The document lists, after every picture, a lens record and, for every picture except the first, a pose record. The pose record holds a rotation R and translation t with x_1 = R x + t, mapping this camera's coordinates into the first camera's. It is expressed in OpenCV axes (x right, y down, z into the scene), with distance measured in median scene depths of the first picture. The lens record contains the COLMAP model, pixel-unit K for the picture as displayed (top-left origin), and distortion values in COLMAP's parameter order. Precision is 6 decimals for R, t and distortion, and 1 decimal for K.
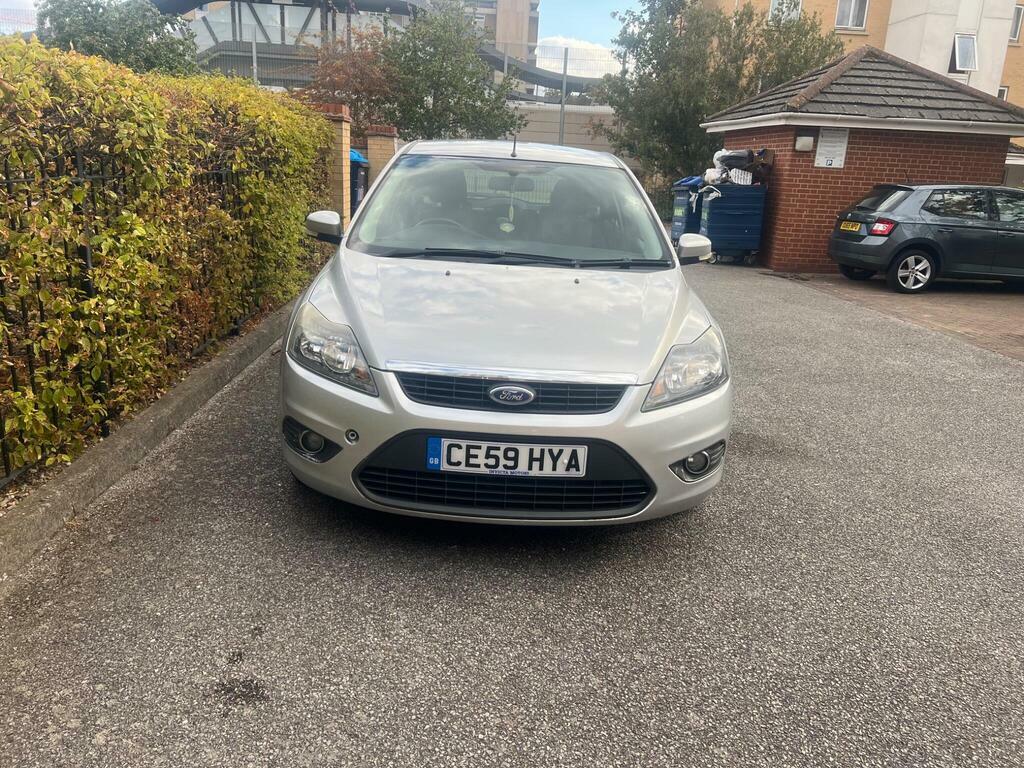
lens RADIAL K [[771.4, 0, 504.7], [0, 771.4, 378.5], [0, 0, 1]] dist [0.045296, -0.056158]
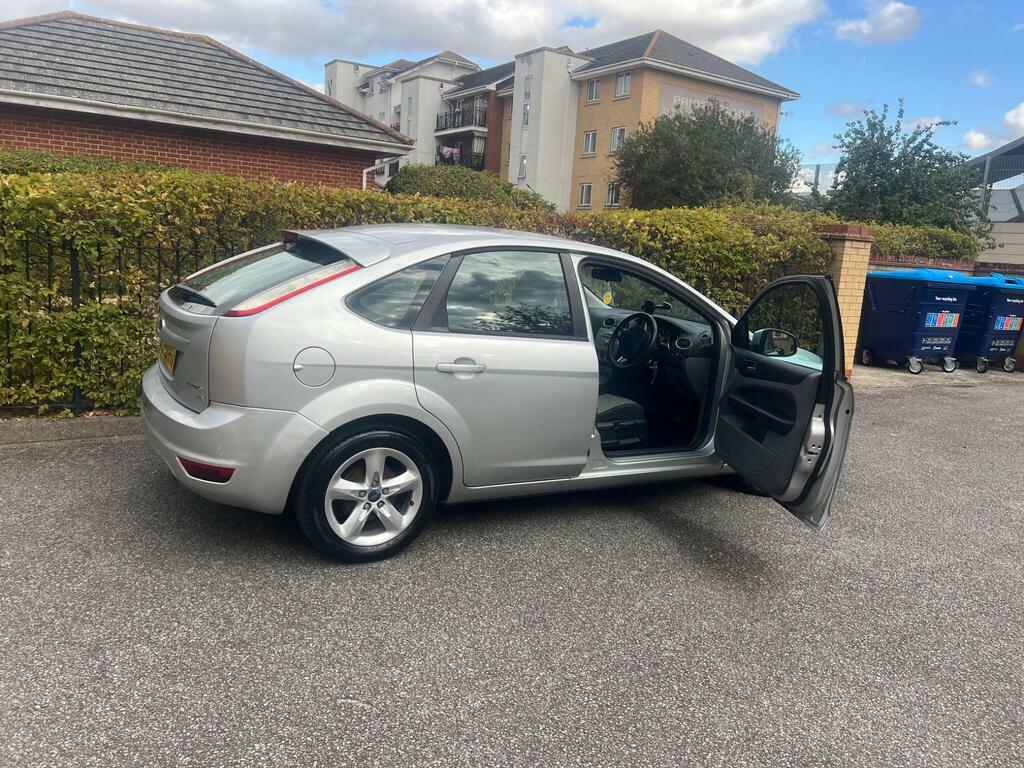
lens RADIAL K [[771.4, 0, 522.2], [0, 771.4, 381.1], [0, 0, 1]] dist [0.045296, -0.056158]
pose [[0.506476, 0.135250, -0.851580, 0.510285], [-0.273604, 0.961791, -0.009972, -0.022838], [0.817694, 0.238046, 0.524129, 0.156101]]
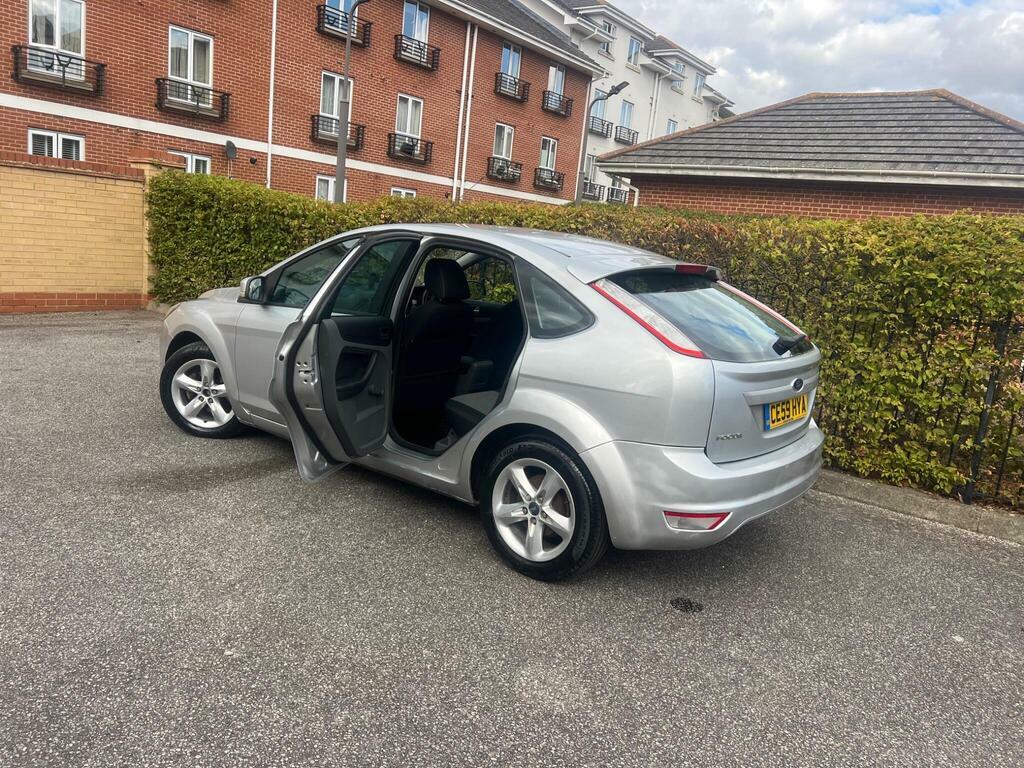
lens RADIAL K [[771.4, 0, 514.9], [0, 771.4, 386.8], [0, 0, 1]] dist [0.045296, -0.056158]
pose [[-0.622176, 0.033501, -0.782161, 0.452564], [-0.337525, 0.889983, 0.306606, -0.260314], [0.706381, 0.454761, -0.542418, 0.984965]]
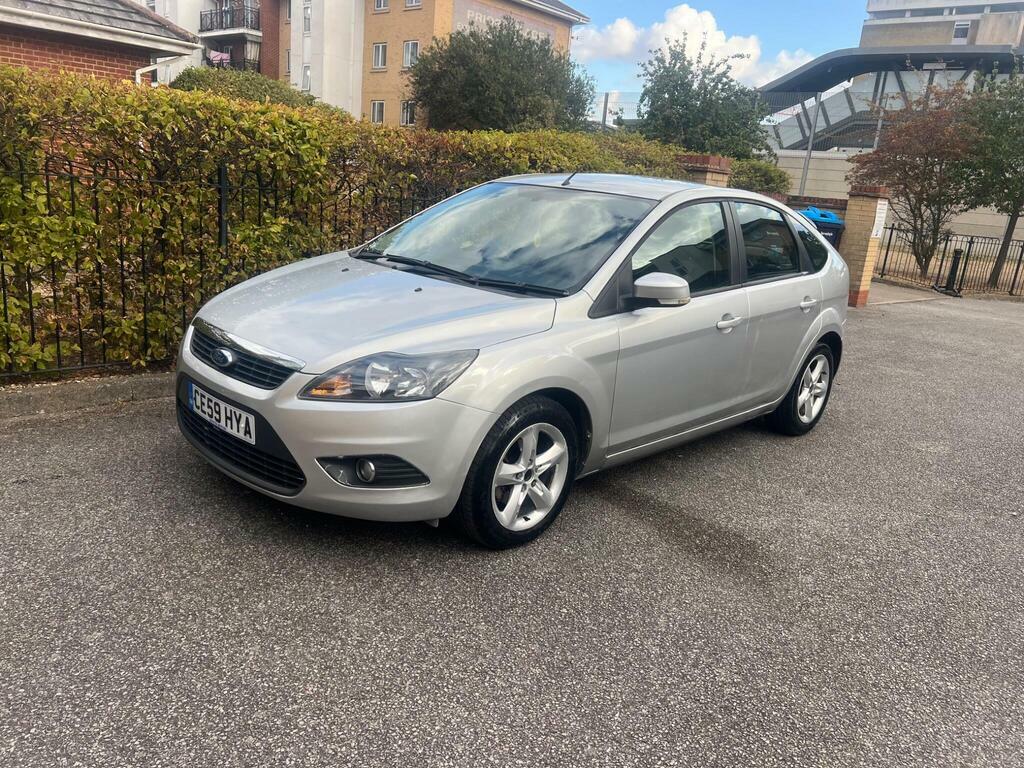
lens RADIAL K [[771.4, 0, 511.8], [0, 771.4, 390.0], [0, 0, 1]] dist [0.045296, -0.056158]
pose [[0.711058, 0.192401, -0.676297, 0.366652], [-0.240195, 0.970439, 0.023541, -0.020911], [0.660835, 0.145704, 0.736253, 0.140212]]
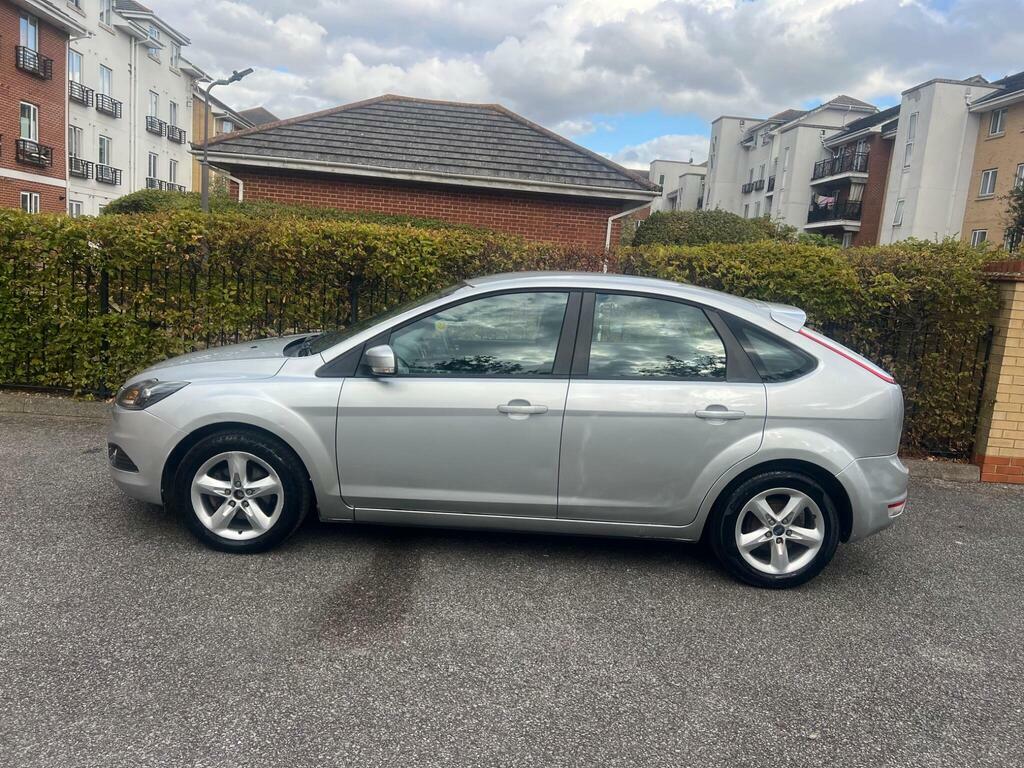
lens RADIAL K [[771.4, 0, 515.5], [0, 771.4, 392.4], [0, 0, 1]] dist [0.045296, -0.056158]
pose [[0.011783, 0.110357, -0.993822, 0.599371], [-0.346753, 0.932669, 0.099455, -0.142414], [0.937882, 0.343439, 0.049256, 0.566989]]
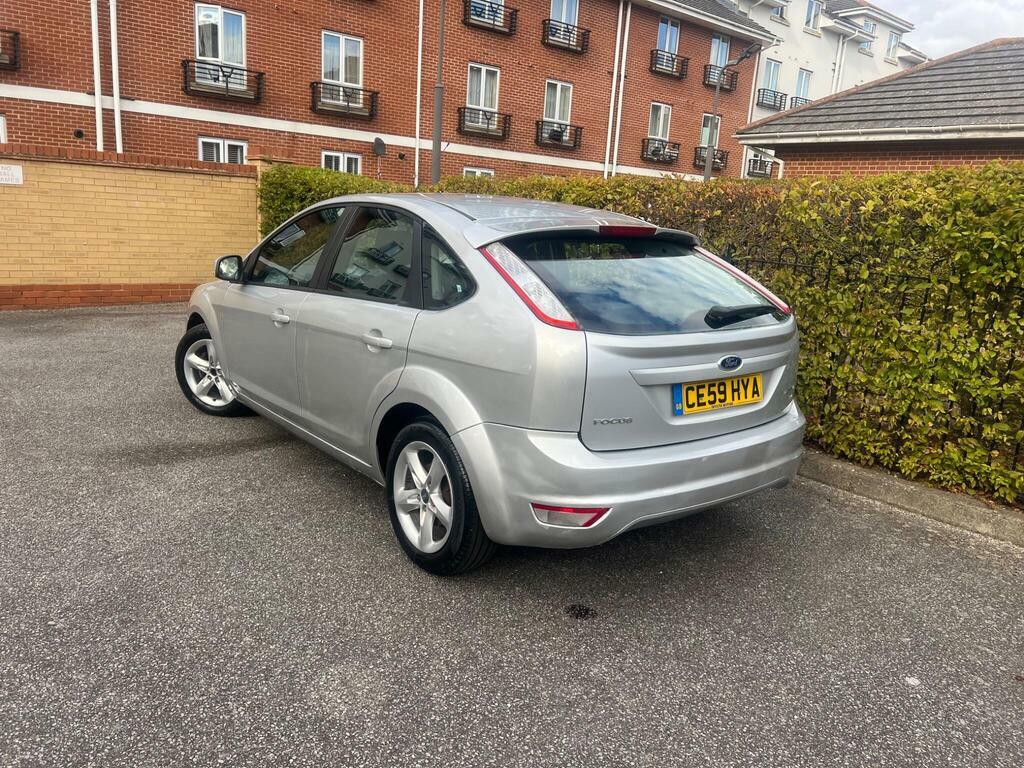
lens RADIAL K [[771.4, 0, 517.4], [0, 771.4, 395.8], [0, 0, 1]] dist [0.045296, -0.056158]
pose [[-0.787346, 0.040719, -0.615165, 0.313565], [-0.265503, 0.878151, 0.397943, -0.287901], [0.556412, 0.476647, -0.680598, 1.063790]]
